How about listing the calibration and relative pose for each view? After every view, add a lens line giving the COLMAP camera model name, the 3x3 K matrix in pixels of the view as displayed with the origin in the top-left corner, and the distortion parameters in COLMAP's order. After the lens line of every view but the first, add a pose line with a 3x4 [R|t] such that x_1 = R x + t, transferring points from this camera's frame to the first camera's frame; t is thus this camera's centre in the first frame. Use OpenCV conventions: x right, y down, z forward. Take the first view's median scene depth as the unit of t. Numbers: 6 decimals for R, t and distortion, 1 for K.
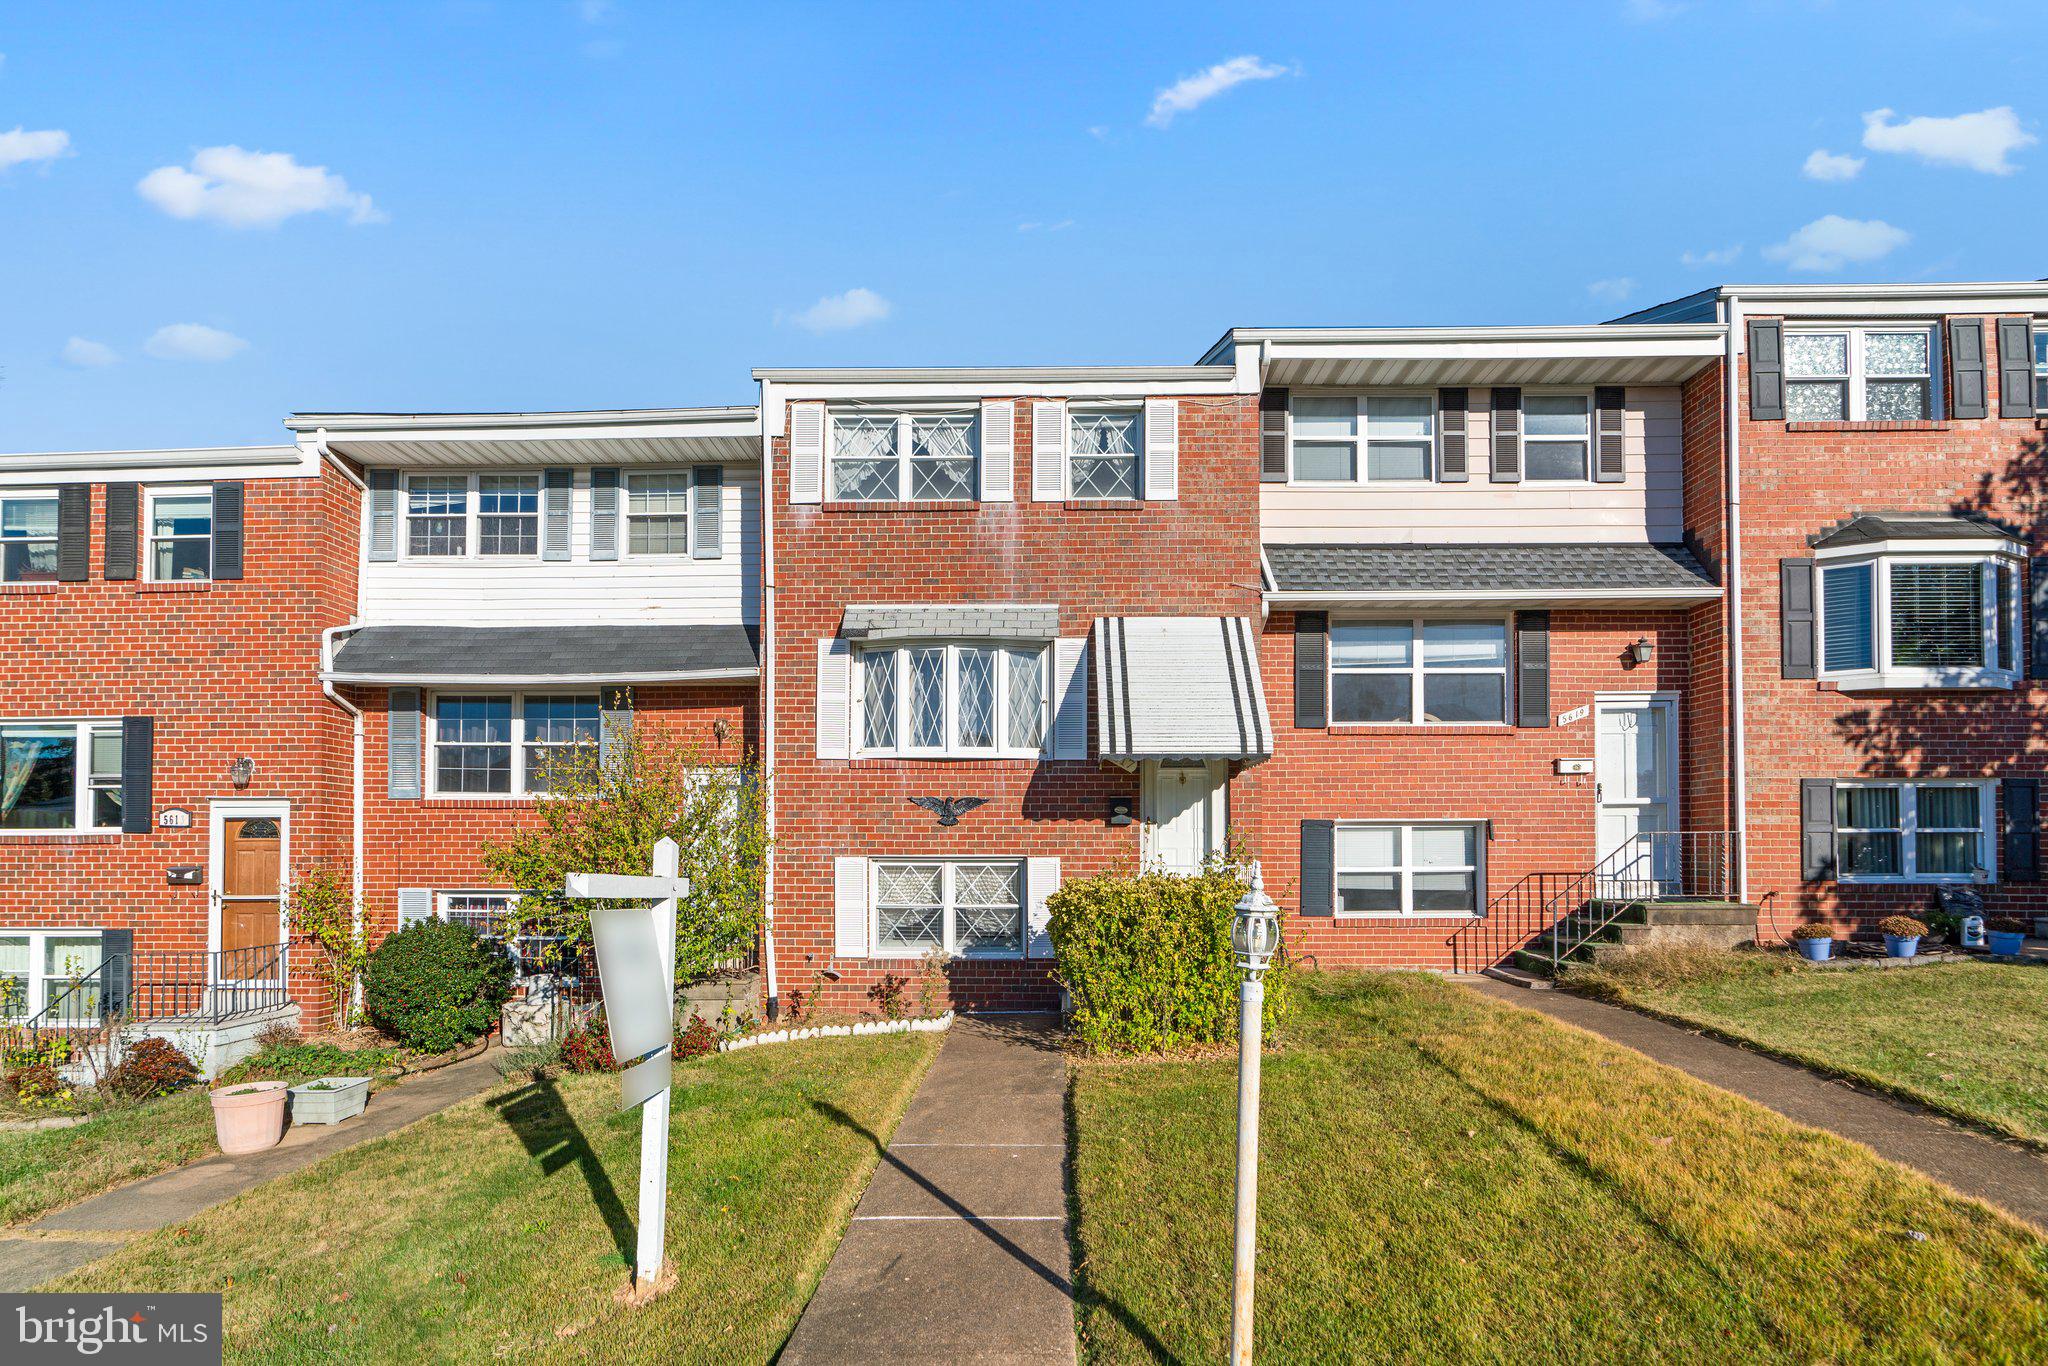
lens RADIAL K [[912.9, 0, 565.0], [0, 912.9, 825.5], [0, 0, 1]] dist [-0.000820, 0.000234]
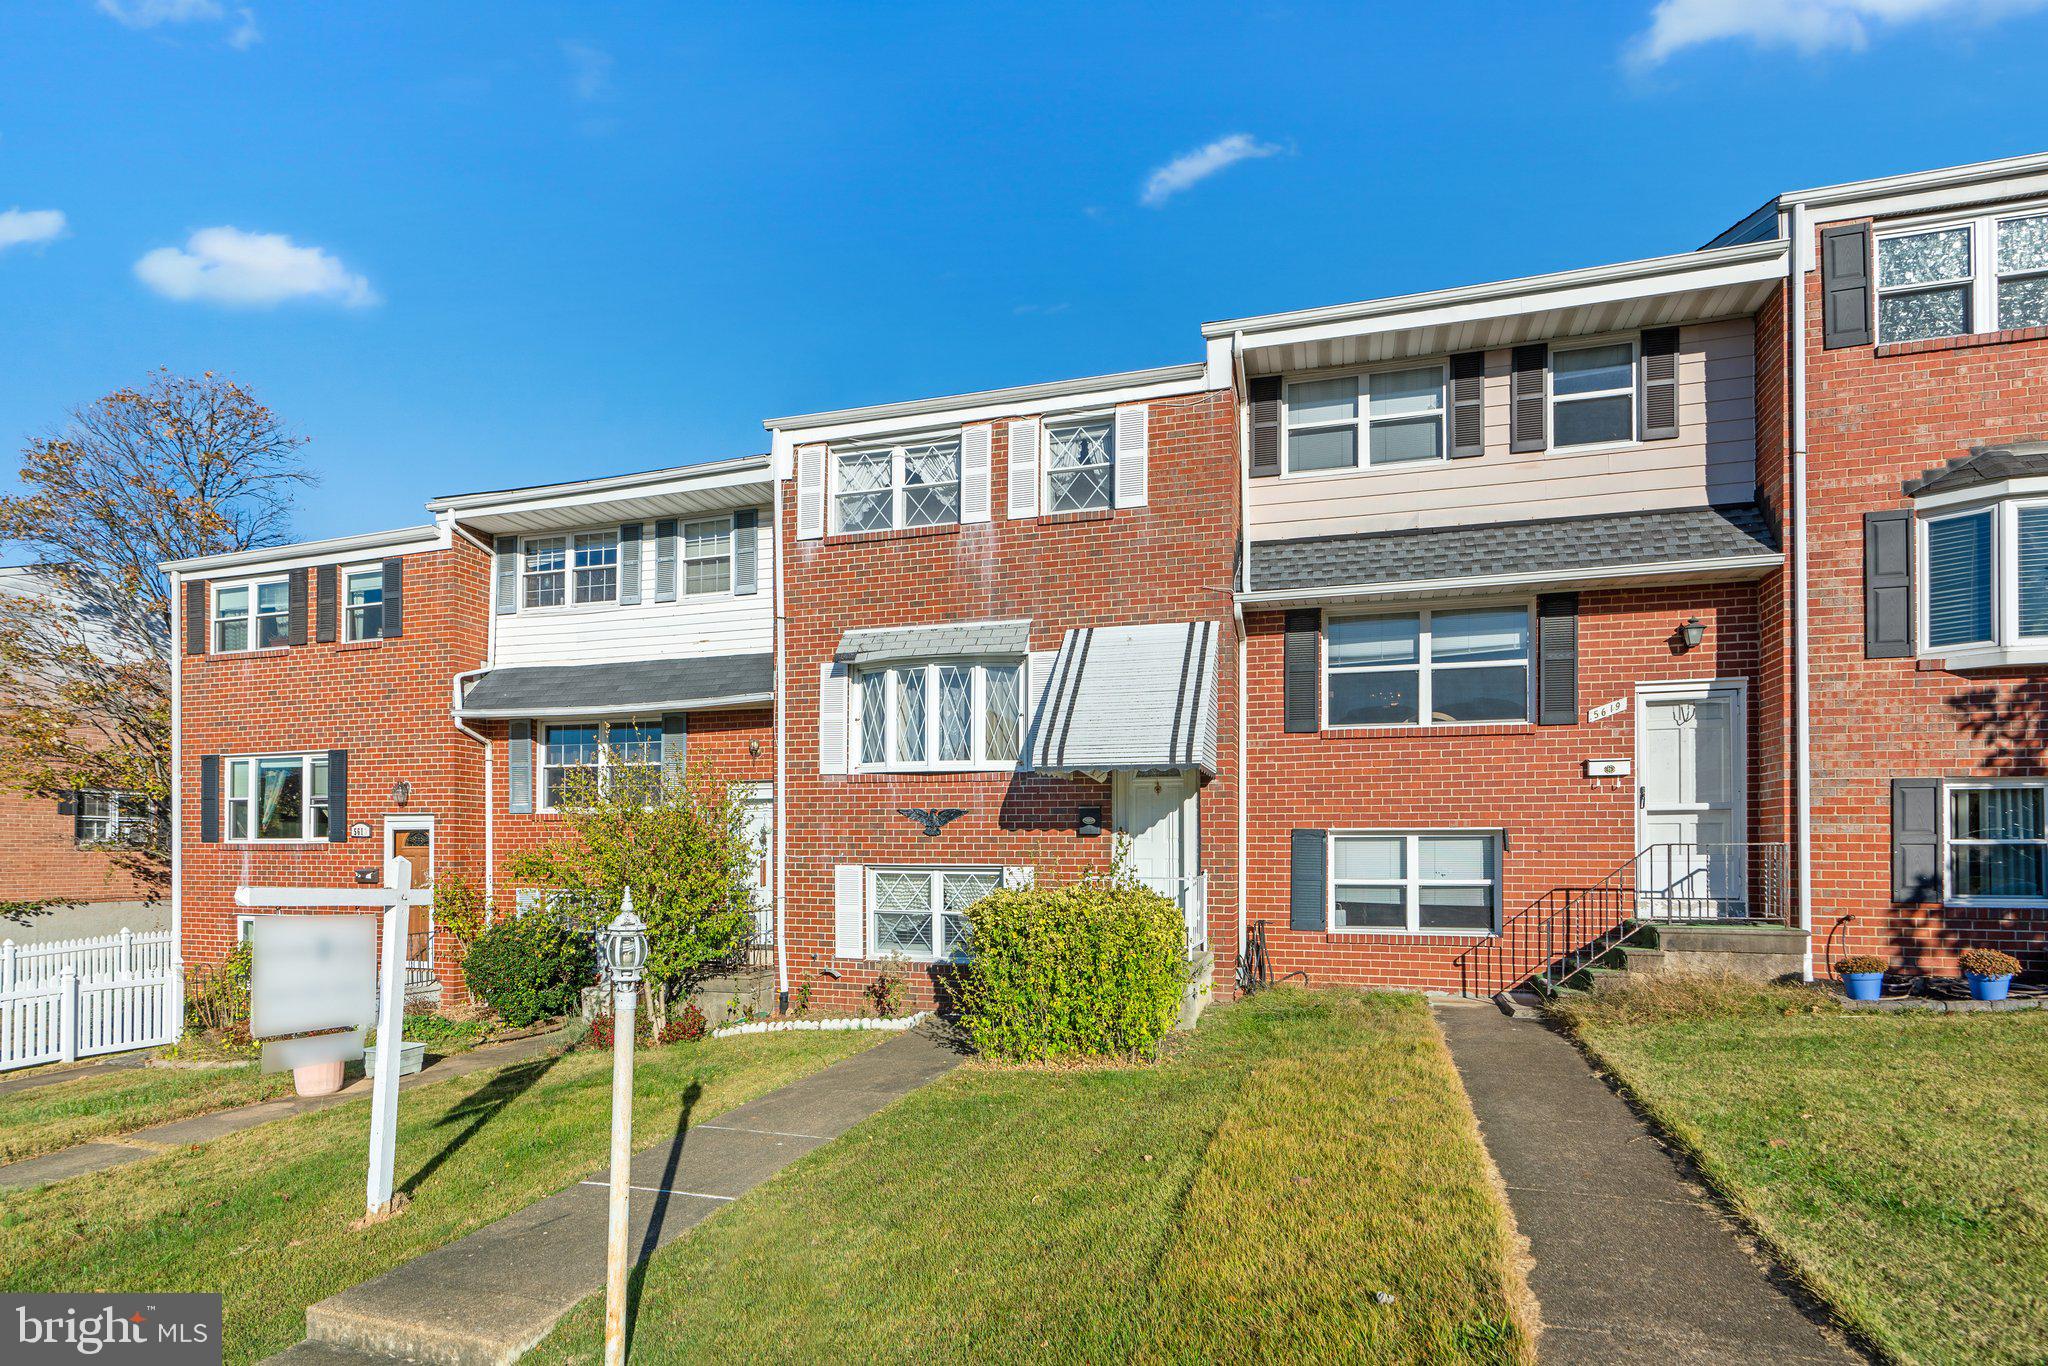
lens RADIAL K [[822.3, 0, 679.7], [0, 822.3, 834.2], [0, 0, 1]] dist [-0.001398, 0.000322]
pose [[0.970510, -0.004744, -0.241014, 0.388753], [0.006782, 0.999948, 0.007628, -0.011877], [0.240965, -0.009038, 0.970492, 0.012512]]
